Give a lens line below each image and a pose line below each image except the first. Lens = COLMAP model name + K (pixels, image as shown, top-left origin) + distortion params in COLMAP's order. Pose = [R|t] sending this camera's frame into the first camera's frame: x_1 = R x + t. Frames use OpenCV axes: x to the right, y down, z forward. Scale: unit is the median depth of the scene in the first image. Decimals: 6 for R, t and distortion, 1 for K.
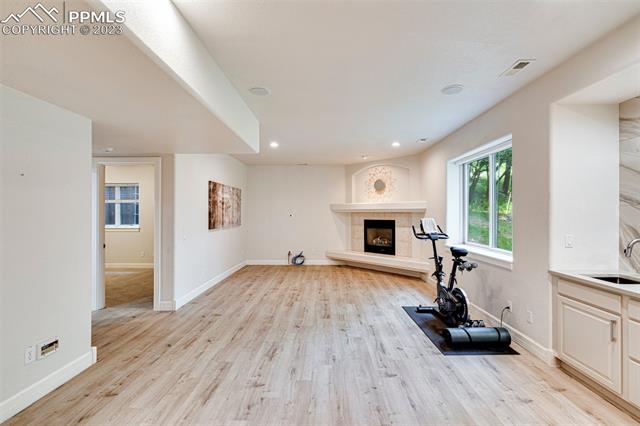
lens RADIAL K [[291.5, 0, 320.0], [0, 291.5, 212.0], [0, 0, 1]] dist [0.000079, 0.001538]
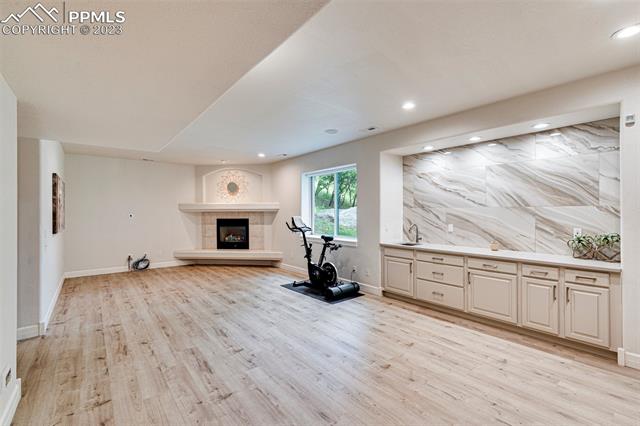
lens RADIAL K [[291.5, 0, 319.5], [0, 291.5, 212.2], [0, 0, 1]] dist [0.000079, 0.001538]
pose [[0.772726, -0.003759, 0.634728, -0.483817], [0.001366, 0.999990, 0.004259, -0.002971], [-0.634738, -0.002424, 0.772724, -0.120571]]
